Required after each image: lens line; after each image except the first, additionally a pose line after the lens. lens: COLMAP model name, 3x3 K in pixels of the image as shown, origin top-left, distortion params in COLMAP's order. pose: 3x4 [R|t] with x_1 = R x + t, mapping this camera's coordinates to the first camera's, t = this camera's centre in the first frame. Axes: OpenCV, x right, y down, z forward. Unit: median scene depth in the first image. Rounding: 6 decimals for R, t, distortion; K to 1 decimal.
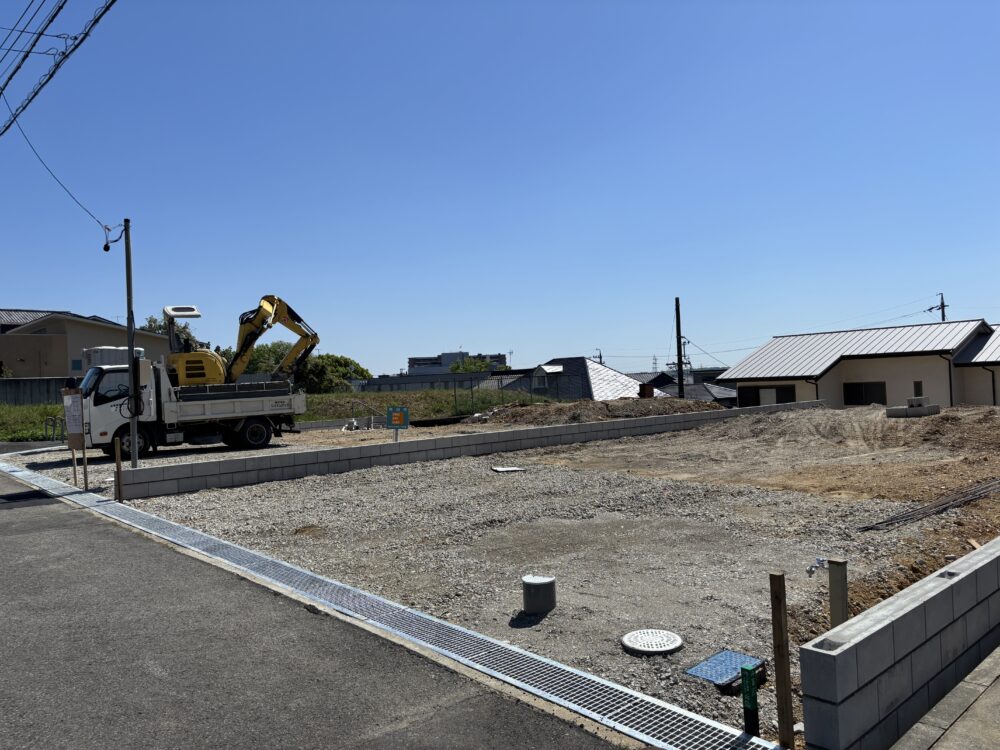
lens RADIAL K [[751.5, 0, 474.2], [0, 751.5, 359.4], [0, 0, 1]] dist [0.002909, -0.003070]
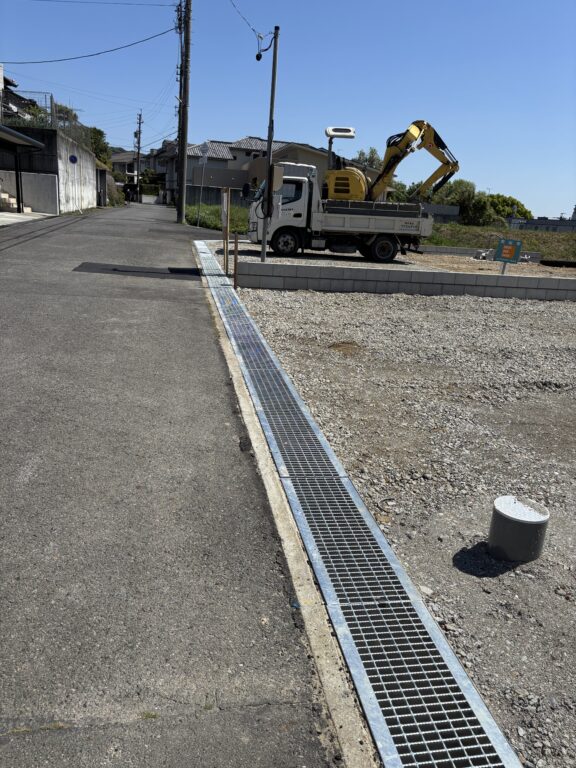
lens RADIAL K [[582.0, 0, 281.2], [0, 582.0, 370.5], [0, 0, 1]] dist [0.043475, -0.047430]
pose [[0.854428, 0.232617, -0.464589, 0.032955], [-0.089797, 0.946836, 0.308930, 0.012952], [0.511752, -0.222240, 0.829891, 0.145181]]
